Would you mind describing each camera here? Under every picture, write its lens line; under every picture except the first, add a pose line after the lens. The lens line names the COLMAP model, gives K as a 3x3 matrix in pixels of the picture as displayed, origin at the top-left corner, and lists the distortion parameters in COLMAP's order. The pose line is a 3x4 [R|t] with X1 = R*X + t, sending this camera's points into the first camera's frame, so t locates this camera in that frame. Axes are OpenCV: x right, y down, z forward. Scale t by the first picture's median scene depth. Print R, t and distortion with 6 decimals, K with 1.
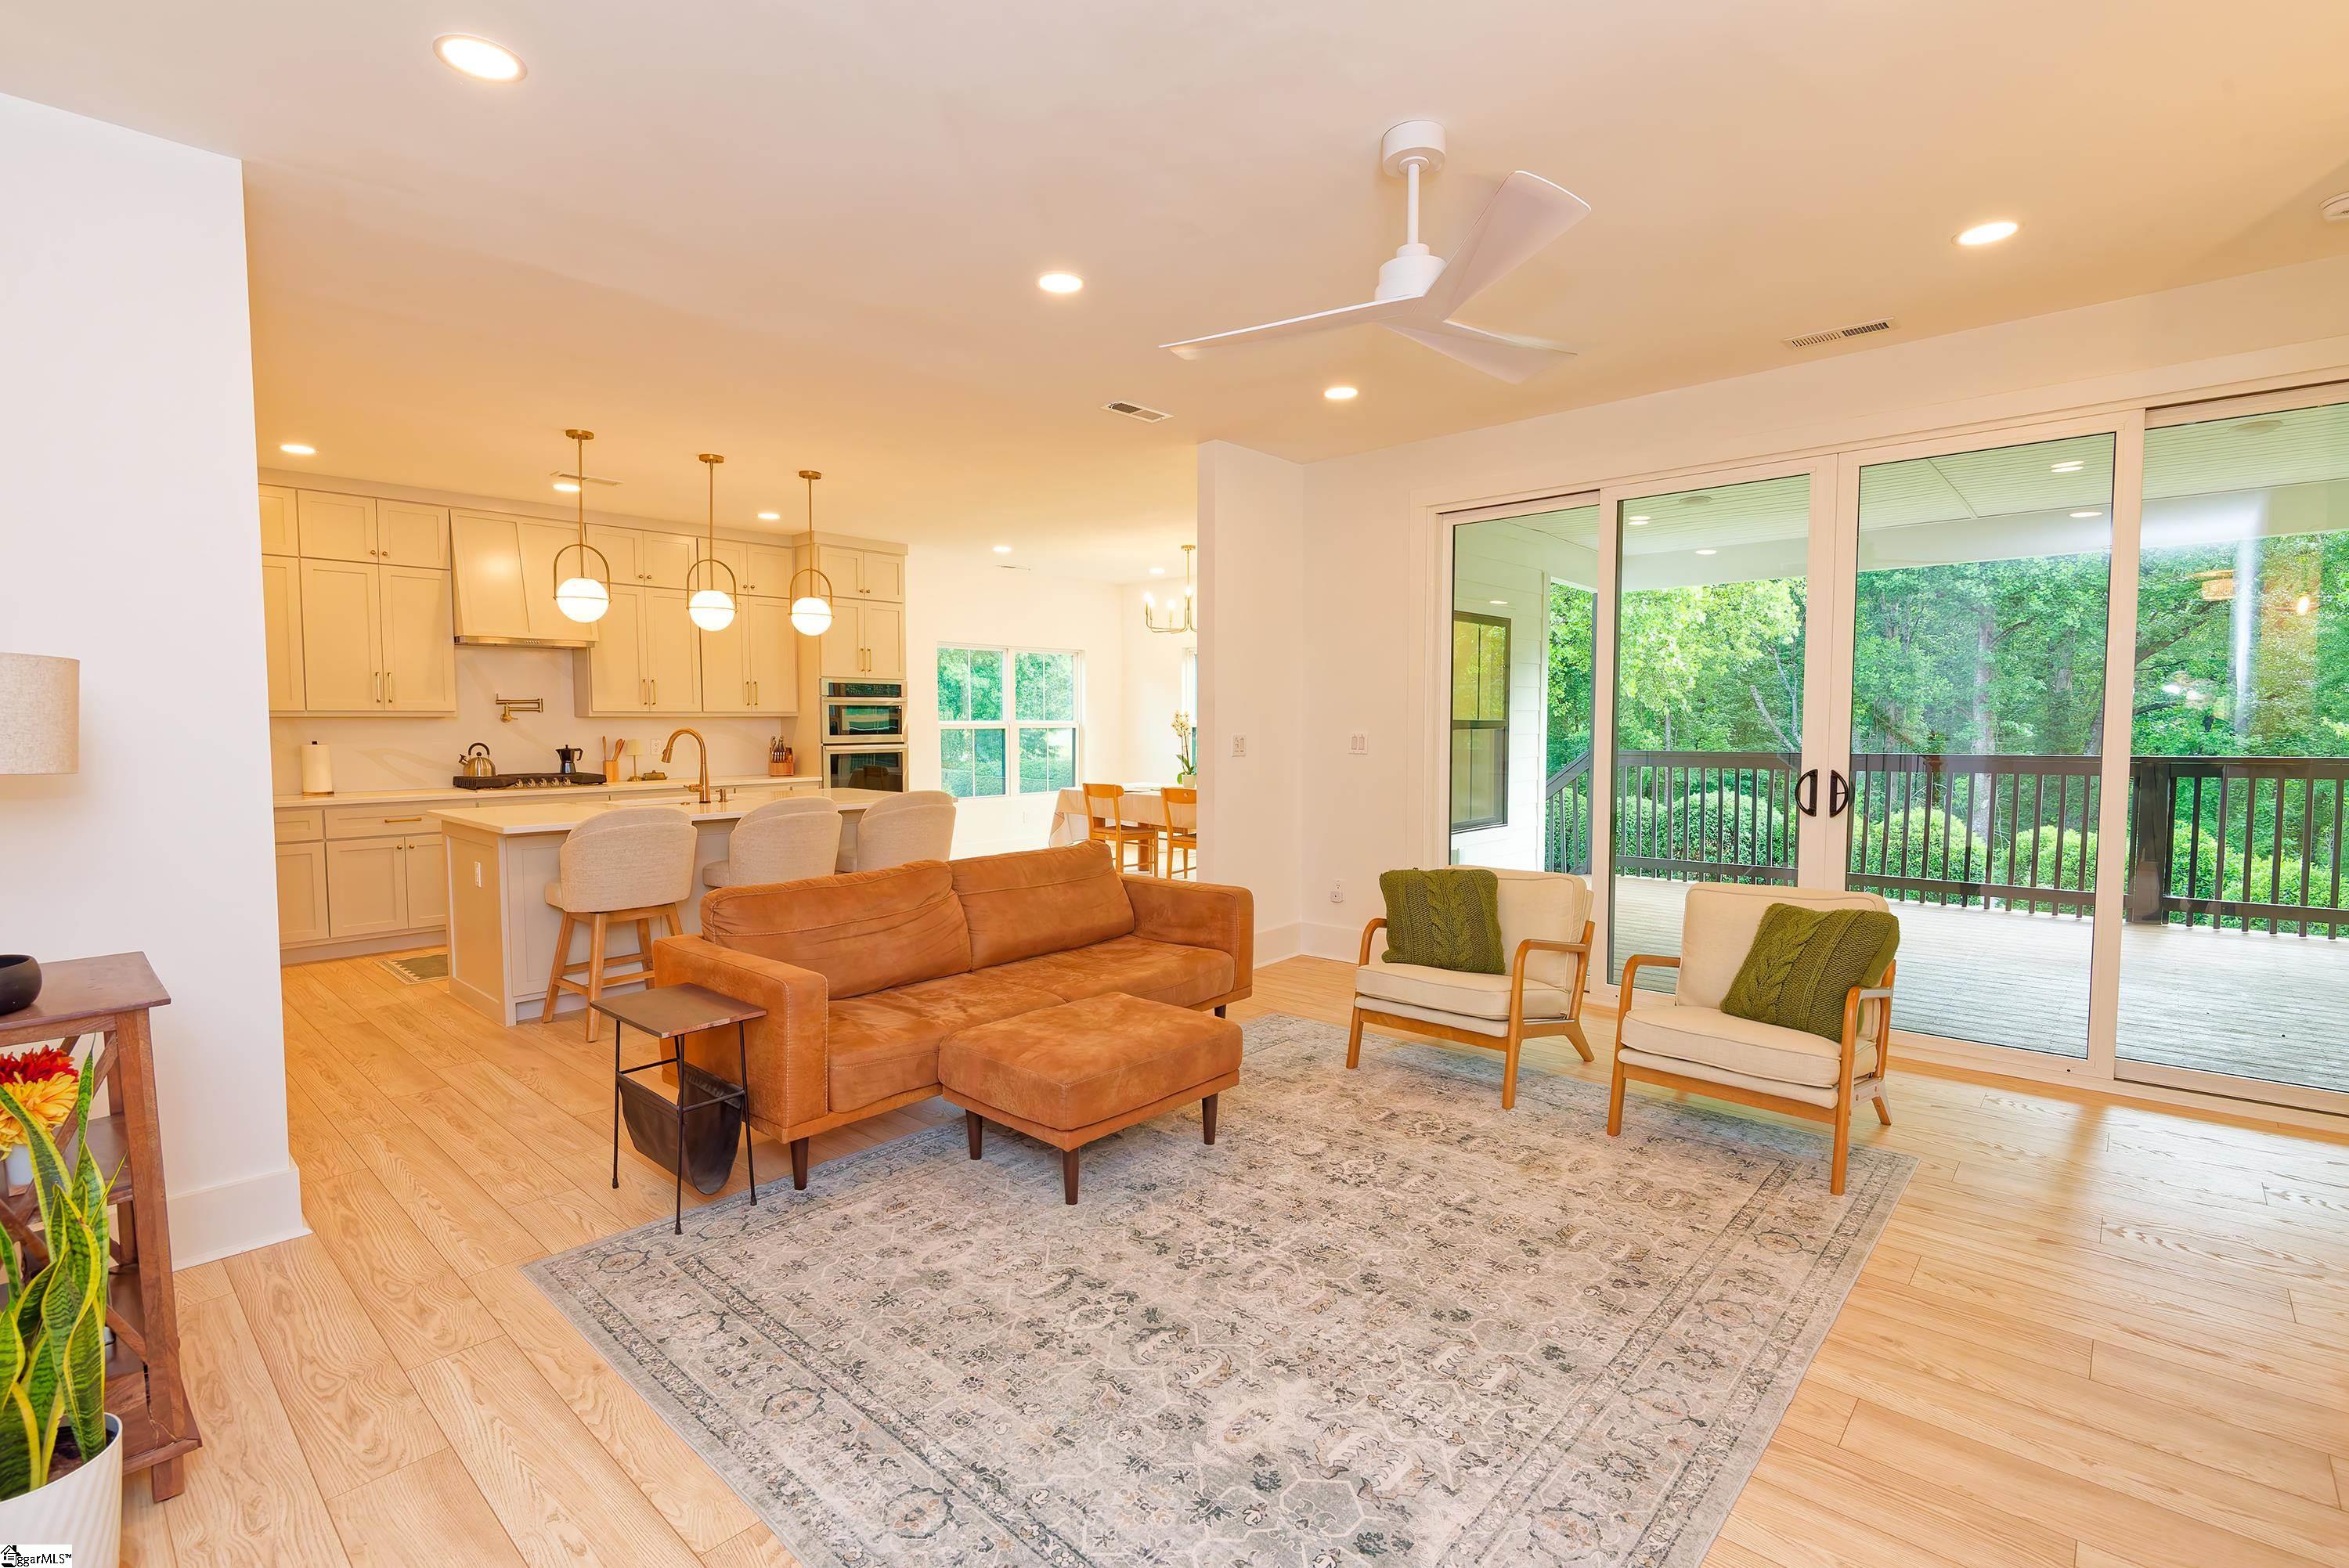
lens RADIAL K [[1068.0, 0, 1163.7], [0, 1068.0, 790.9], [0, 0, 1]] dist [0.001619, -0.005950]
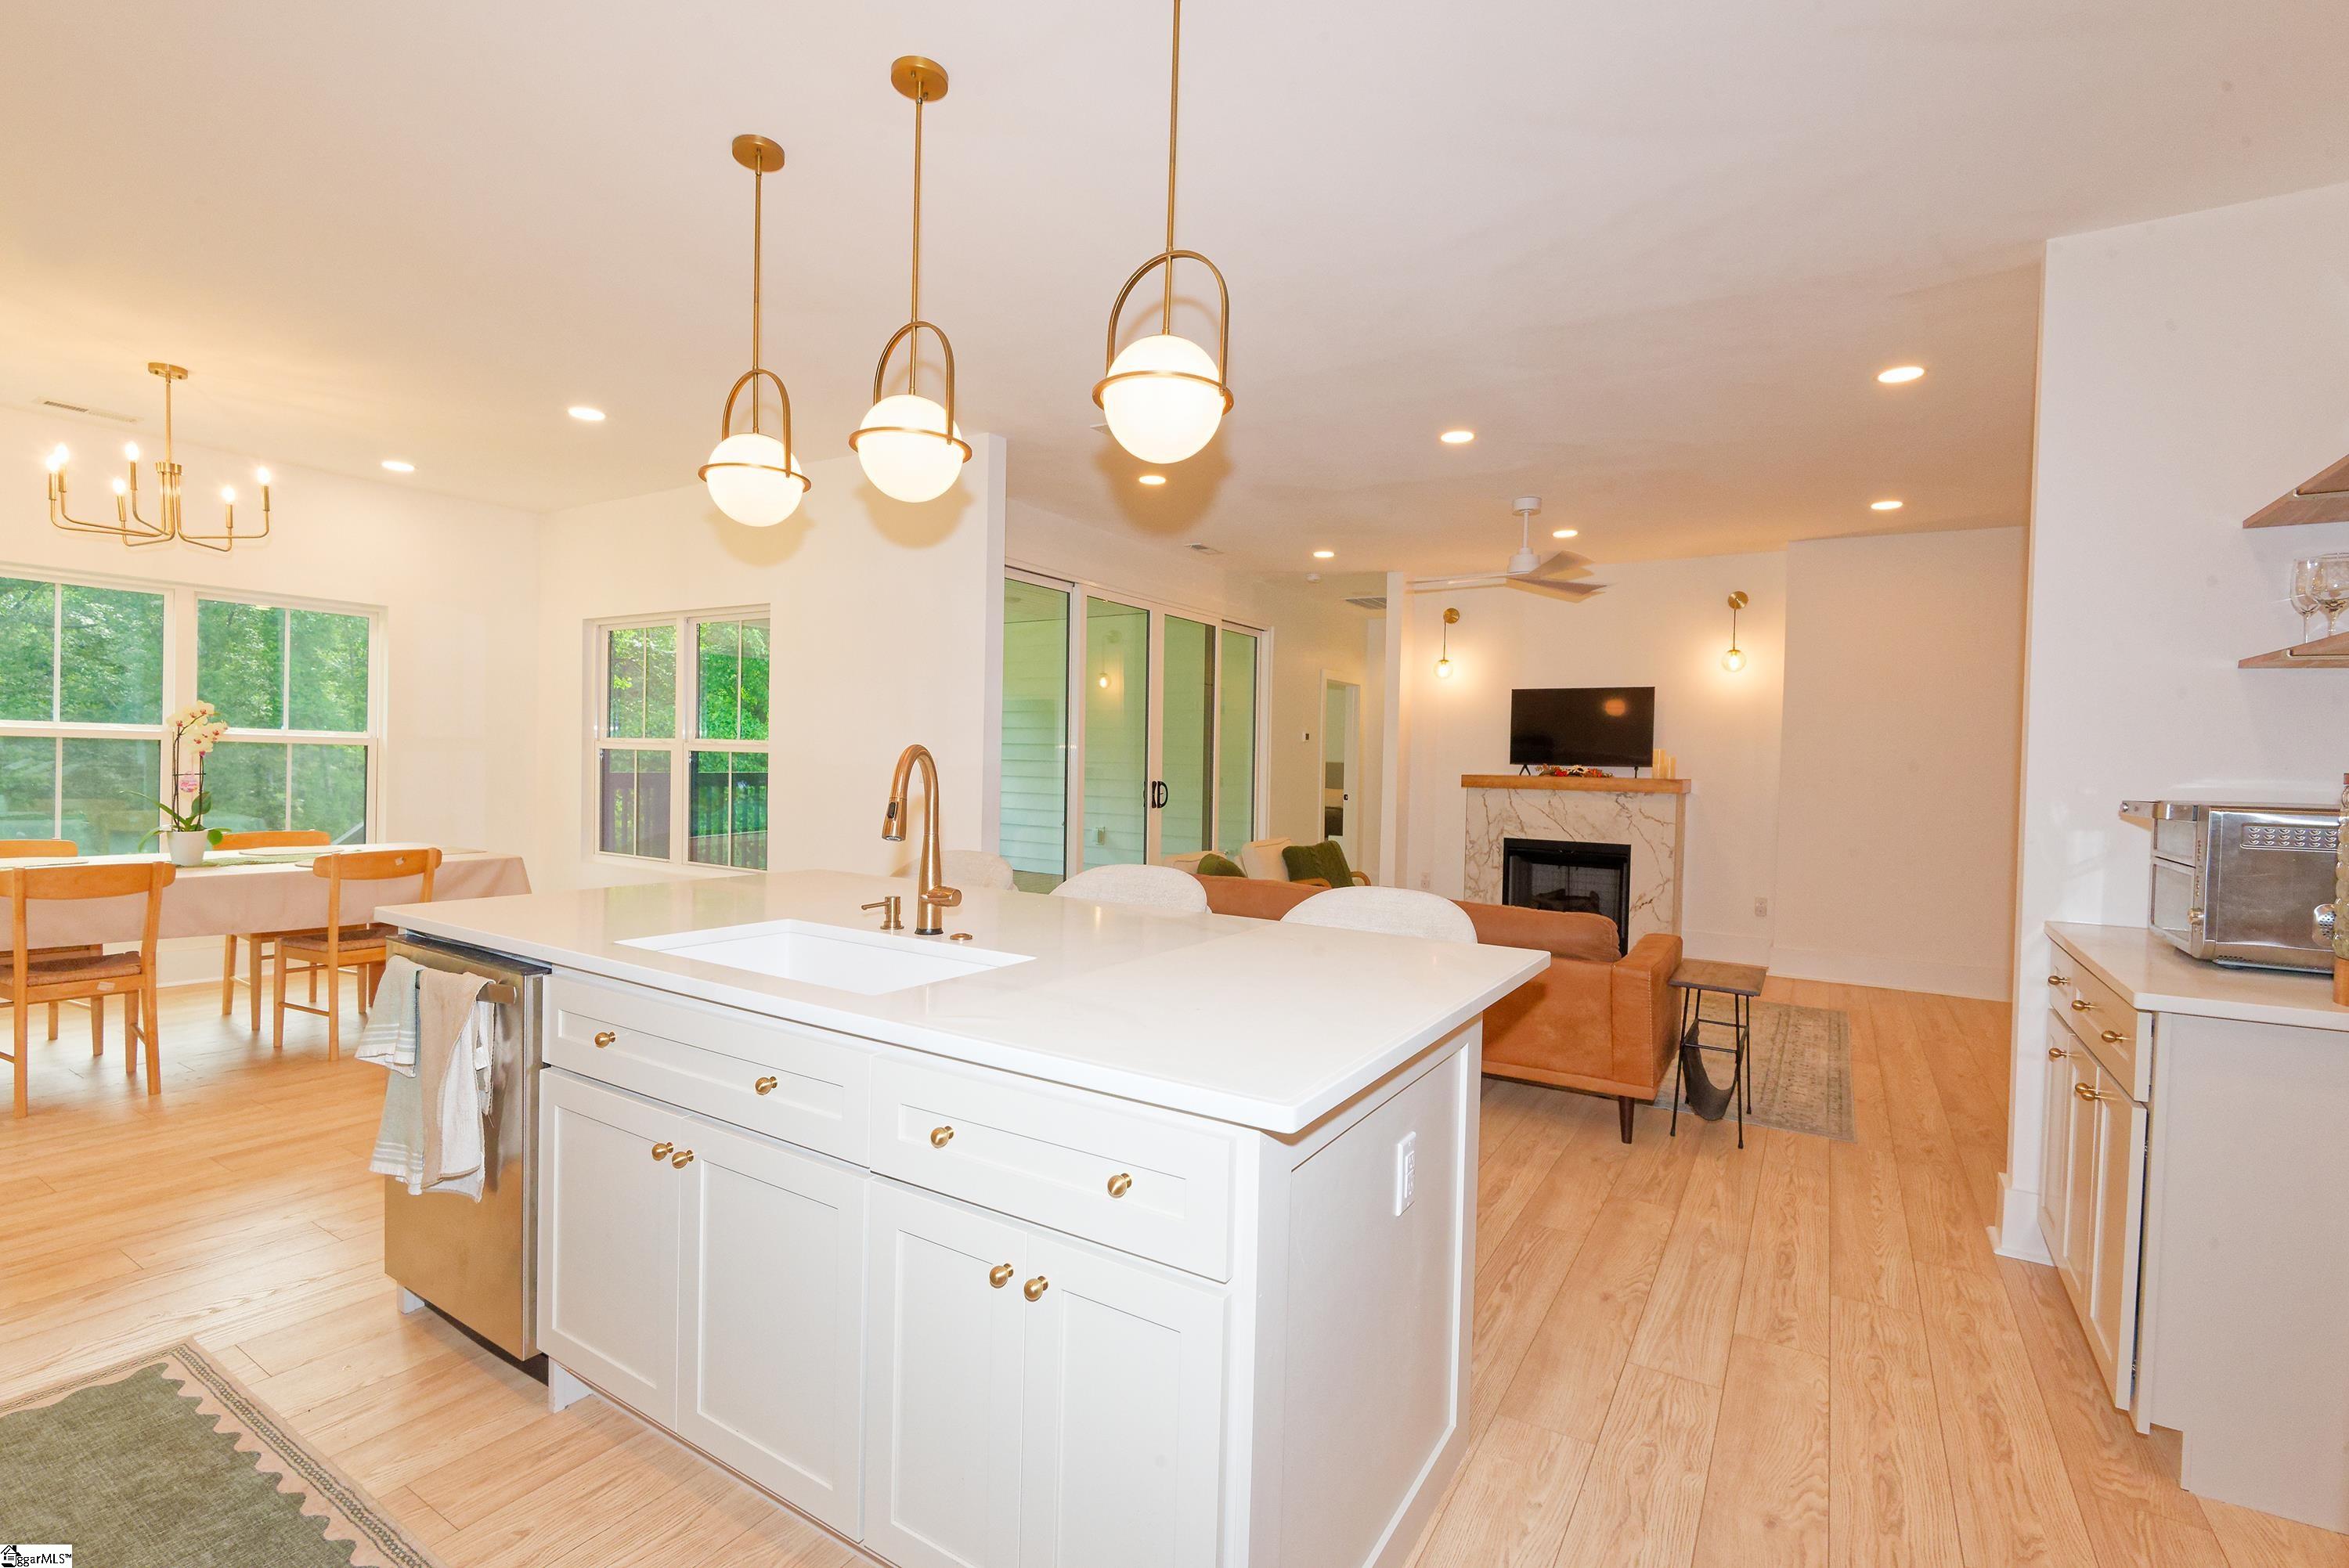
lens RADIAL K [[1068.0, 0, 1174.0], [0, 1068.0, 787.6], [0, 0, 1]] dist [0.001619, -0.005950]
pose [[-0.193213, -0.029390, 0.980717, -1.211145], [0.044592, 0.998255, 0.038701, -0.084496], [-0.980143, 0.051210, -0.191565, 1.425847]]
